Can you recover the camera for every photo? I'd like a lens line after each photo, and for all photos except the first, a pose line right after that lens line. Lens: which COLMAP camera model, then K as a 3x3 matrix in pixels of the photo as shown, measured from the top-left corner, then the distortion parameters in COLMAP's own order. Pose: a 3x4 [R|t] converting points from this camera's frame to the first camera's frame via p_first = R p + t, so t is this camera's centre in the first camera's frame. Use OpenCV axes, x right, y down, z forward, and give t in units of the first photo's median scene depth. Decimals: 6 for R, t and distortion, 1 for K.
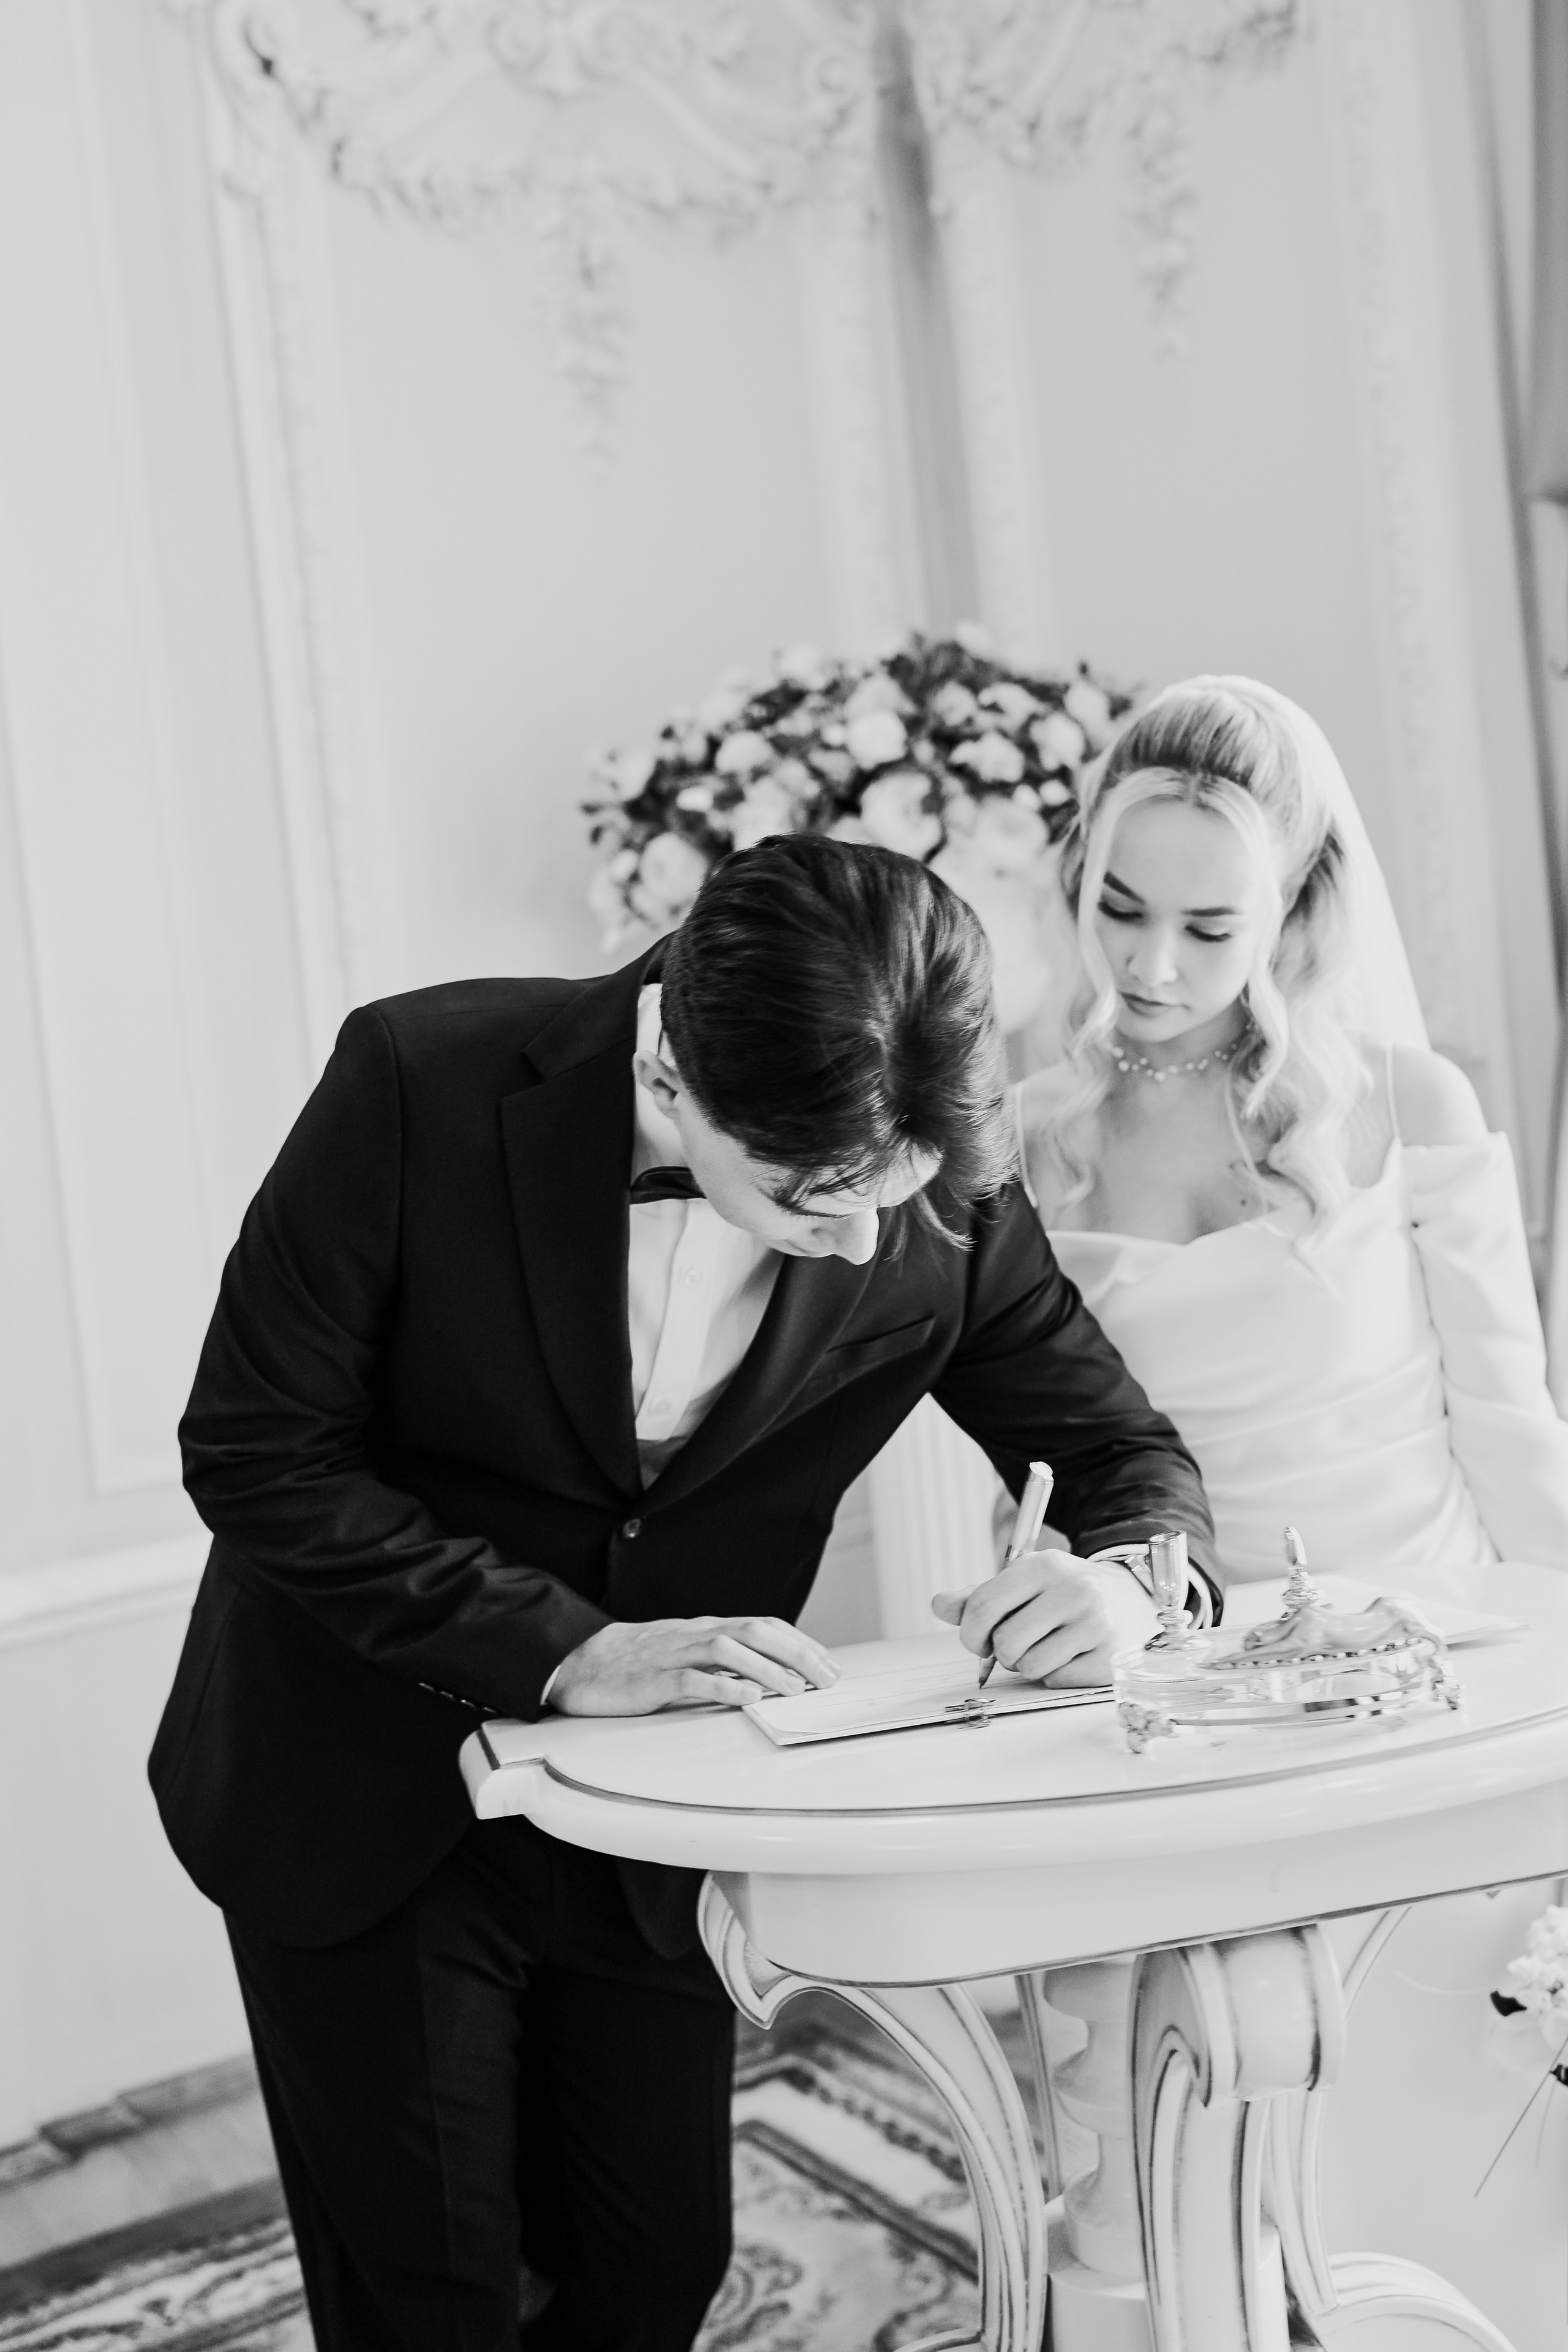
lens RADIAL K [[2582.4, 0, 741.8], [0, 2582.4, 1050.4], [0, 0, 1]] dist [0.011980, 0.013424]
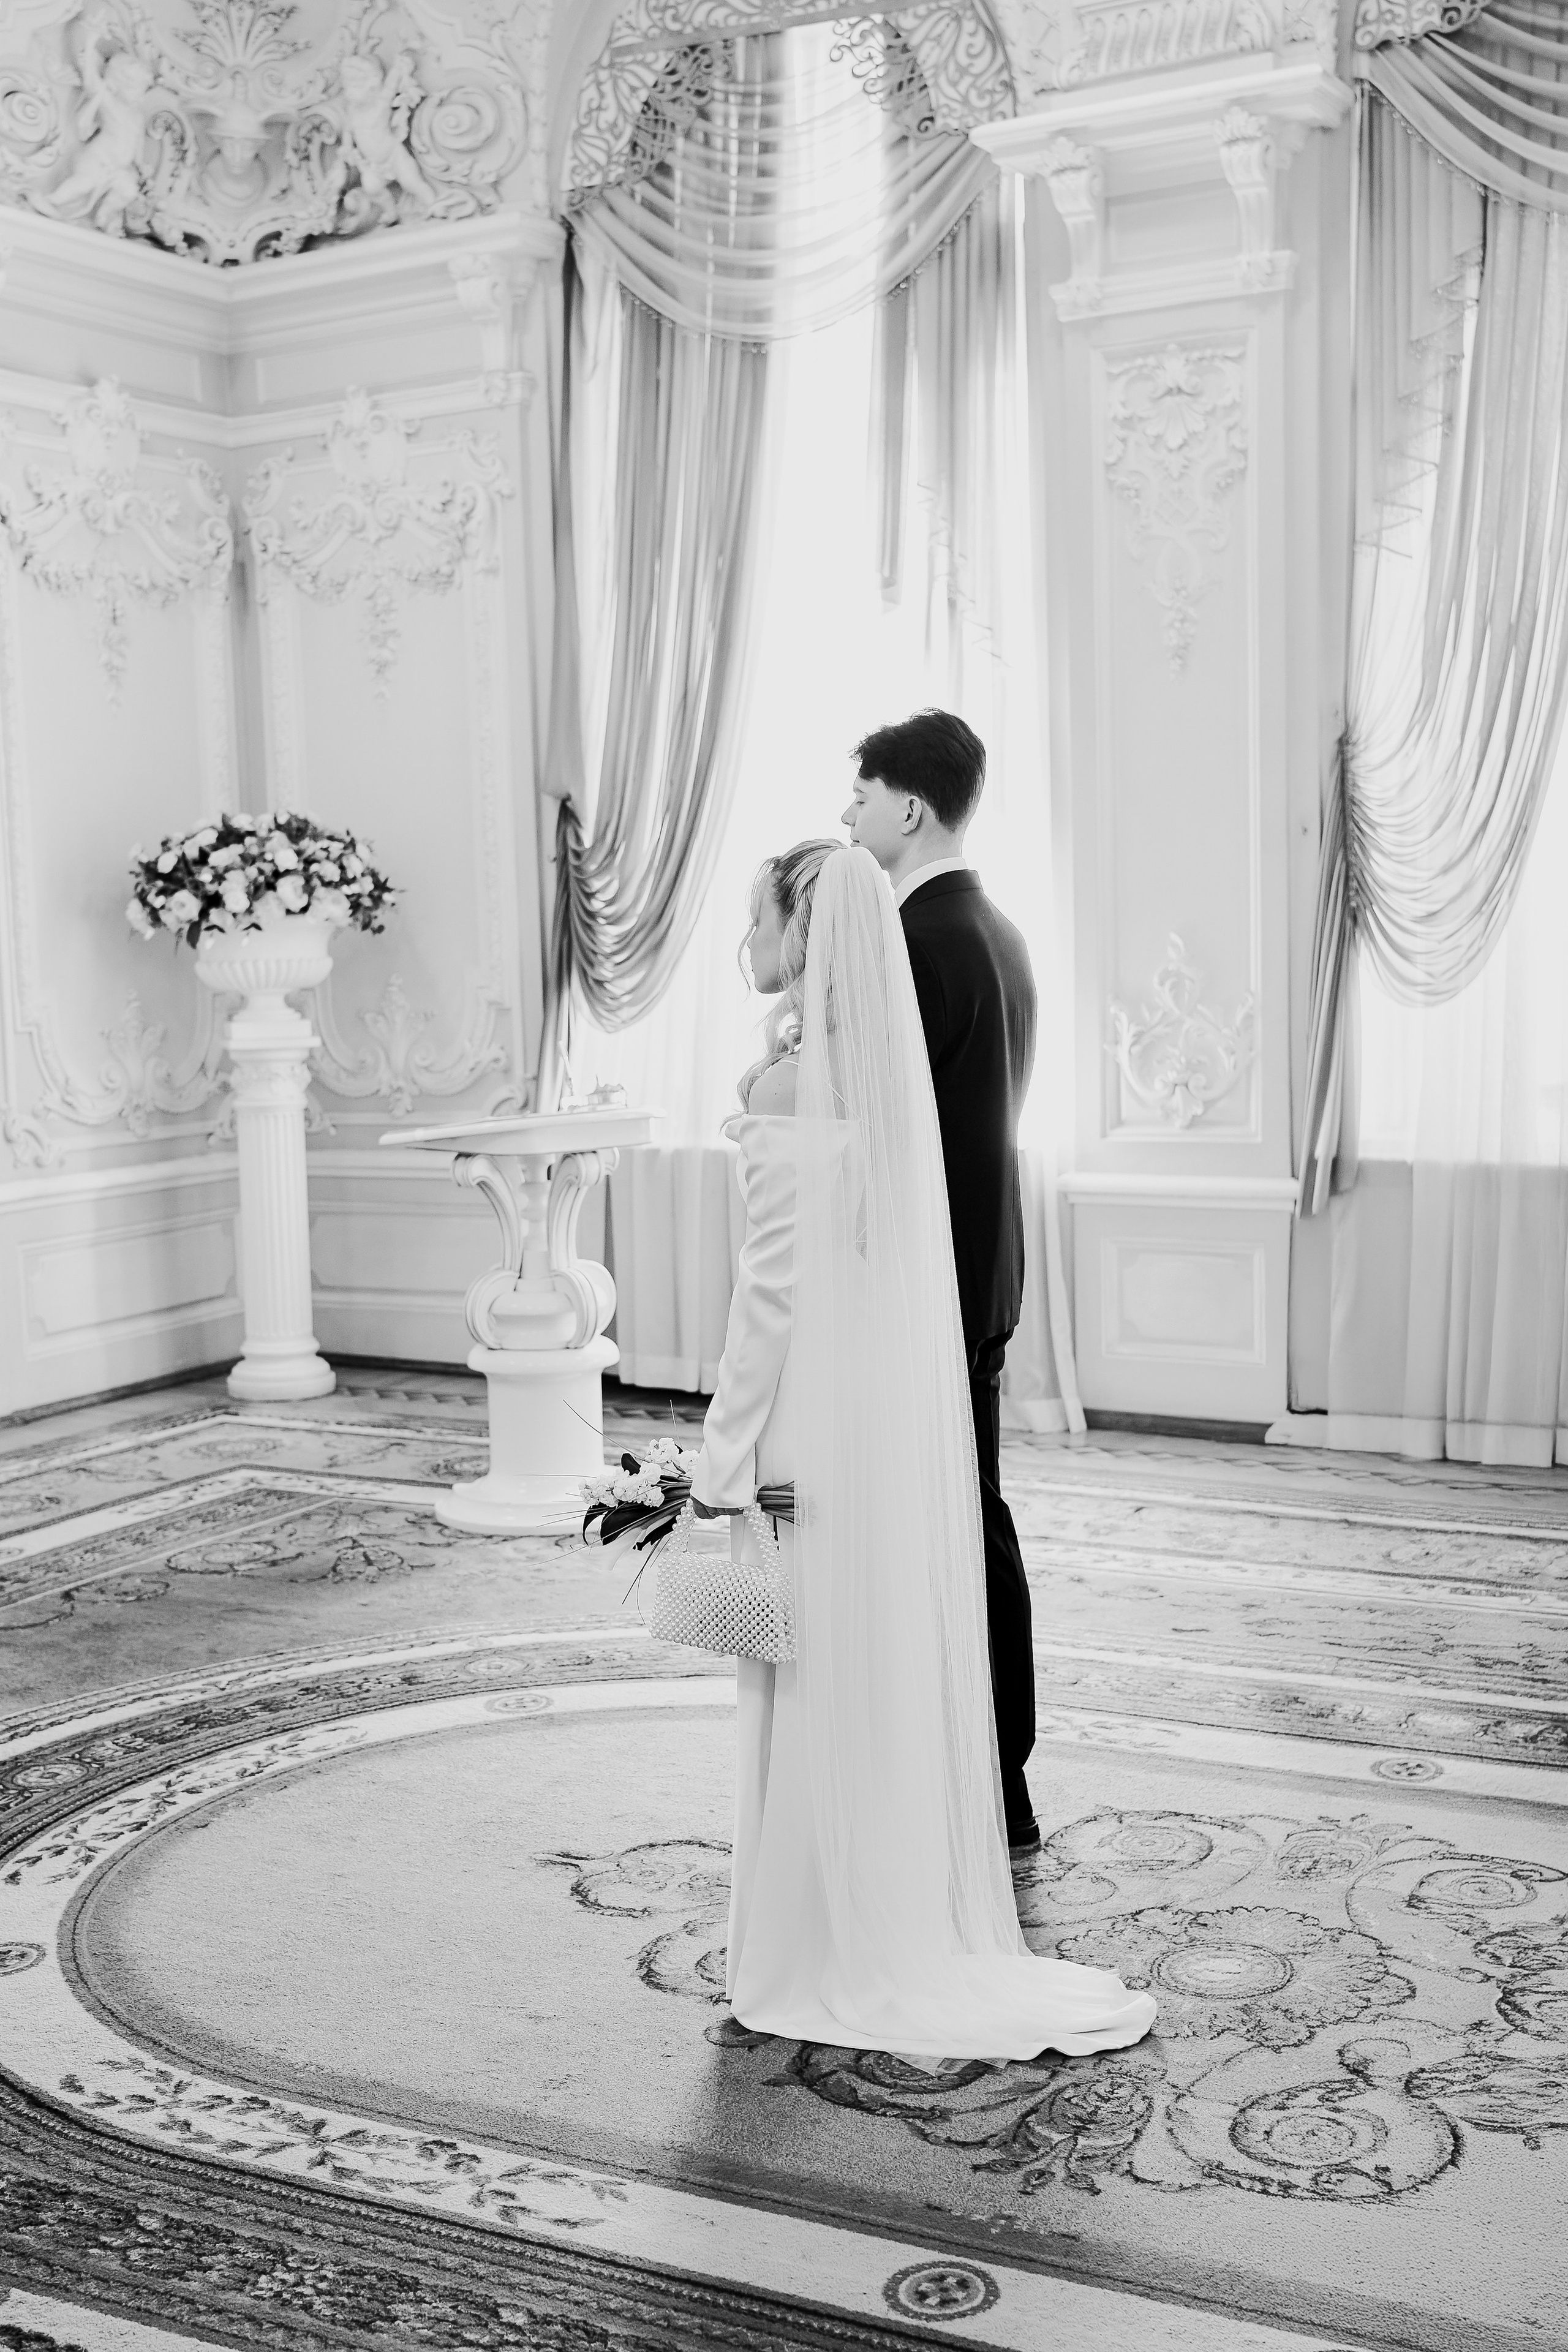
lens RADIAL K [[2757.7, 0, 784.0], [0, 2757.7, 1176.0], [0, 0, 1]] dist [-0.003243, 0.002180]
pose [[0.863495, 0.030955, 0.503406, -0.773463], [-0.047170, 0.998697, 0.019500, 0.094741], [-0.502146, -0.040583, 0.863830, -1.363106]]
